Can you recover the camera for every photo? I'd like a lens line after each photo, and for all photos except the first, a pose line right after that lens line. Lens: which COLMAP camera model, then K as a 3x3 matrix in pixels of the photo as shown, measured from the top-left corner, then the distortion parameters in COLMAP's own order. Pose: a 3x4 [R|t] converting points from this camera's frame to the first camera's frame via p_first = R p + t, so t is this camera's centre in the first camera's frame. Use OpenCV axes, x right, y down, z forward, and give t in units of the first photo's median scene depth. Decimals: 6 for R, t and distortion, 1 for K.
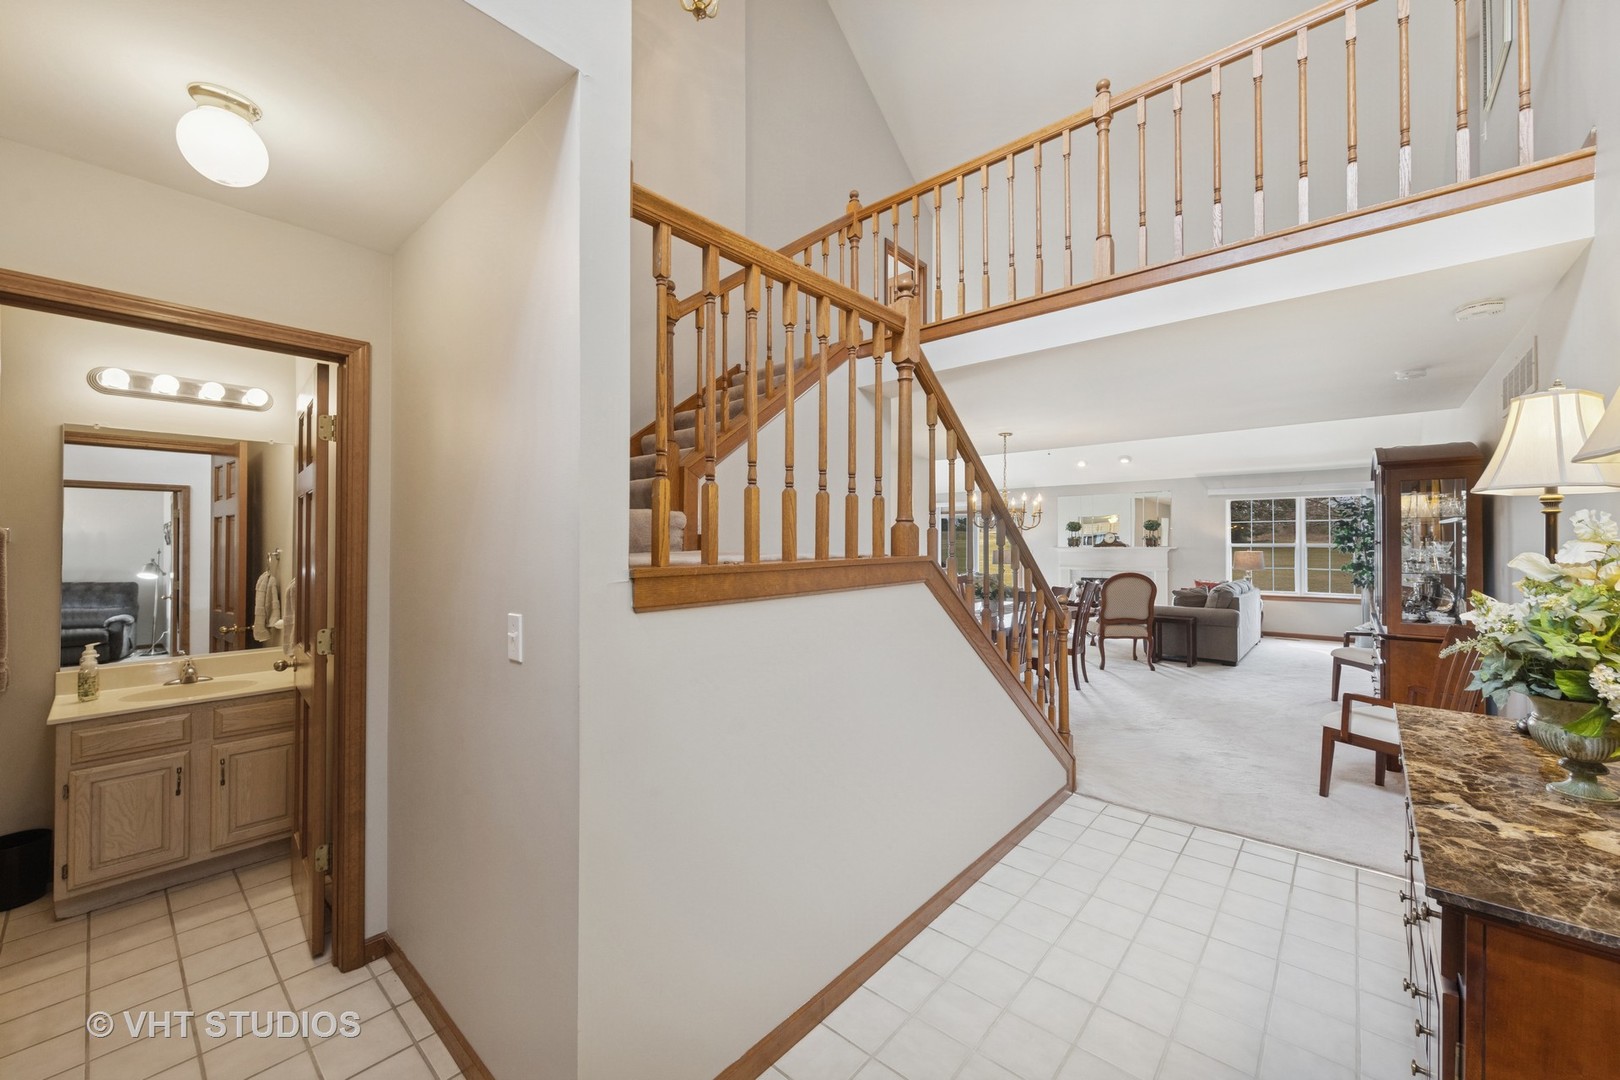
lens RADIAL K [[627.9, 0, 821.7], [0, 627.9, 532.8], [0, 0, 1]] dist [-0.002767, -0.000099]
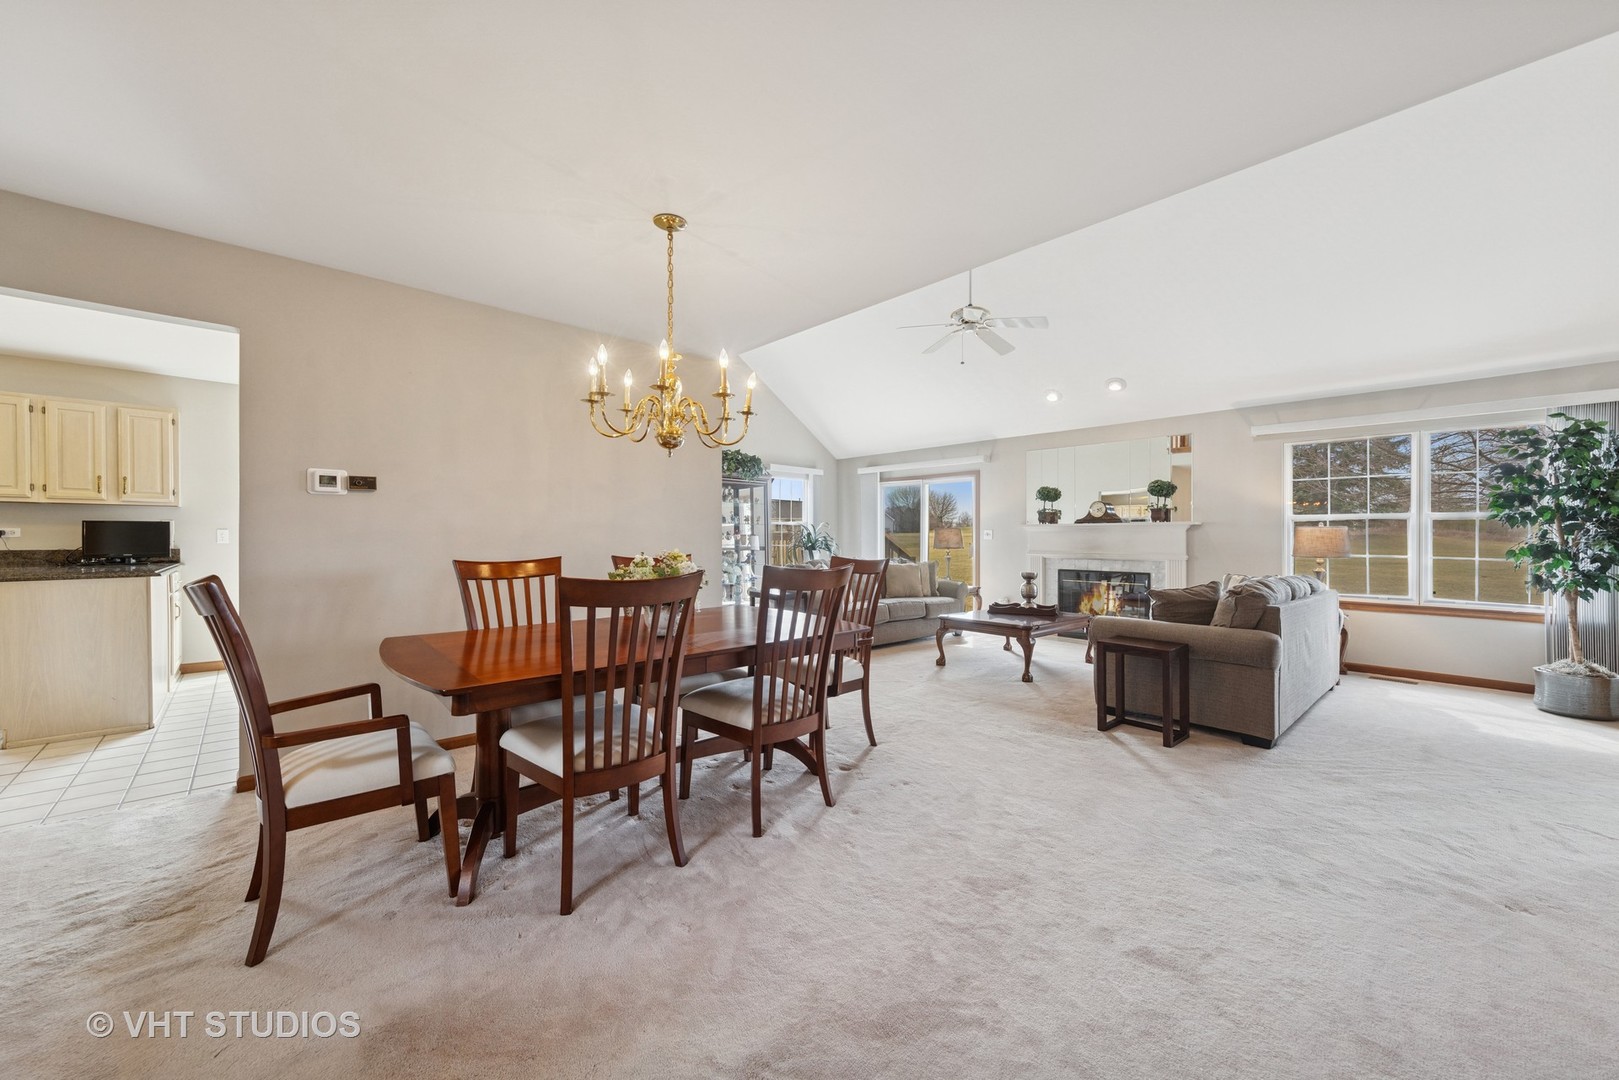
lens RADIAL K [[608.9, 0, 819.2], [0, 608.9, 532.4], [0, 0, 1]] dist [-0.003370, 0.000120]
pose [[0.992093, 0.008064, -0.125249, 0.290027], [-0.007161, 0.999945, 0.007655, 0.034567], [0.125304, -0.006698, 0.992096, 0.382374]]
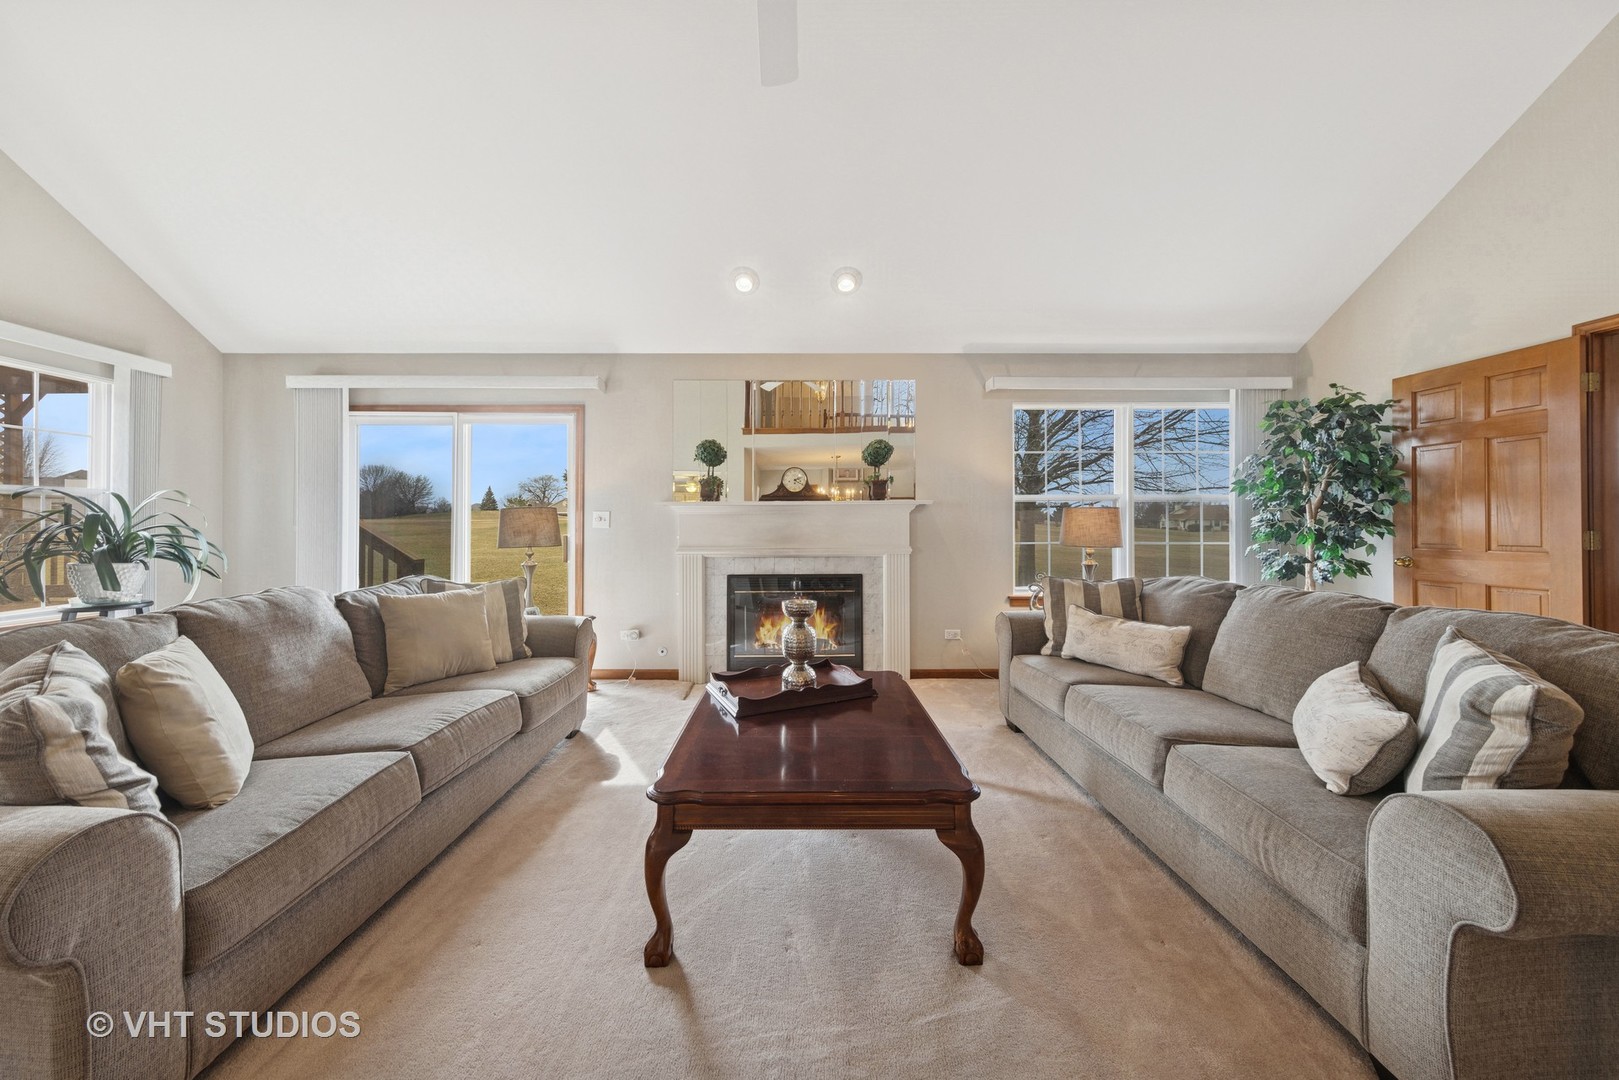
lens RADIAL K [[550.7, 0, 802.3], [0, 550.7, 515.0], [0, 0, 1]] dist [0.001846, -0.000134]
pose [[0.769897, 0.010120, 0.638088, 0.261401], [-0.008398, 0.999948, -0.005727, 0.040189], [-0.638113, -0.000949, 0.769942, 0.824541]]
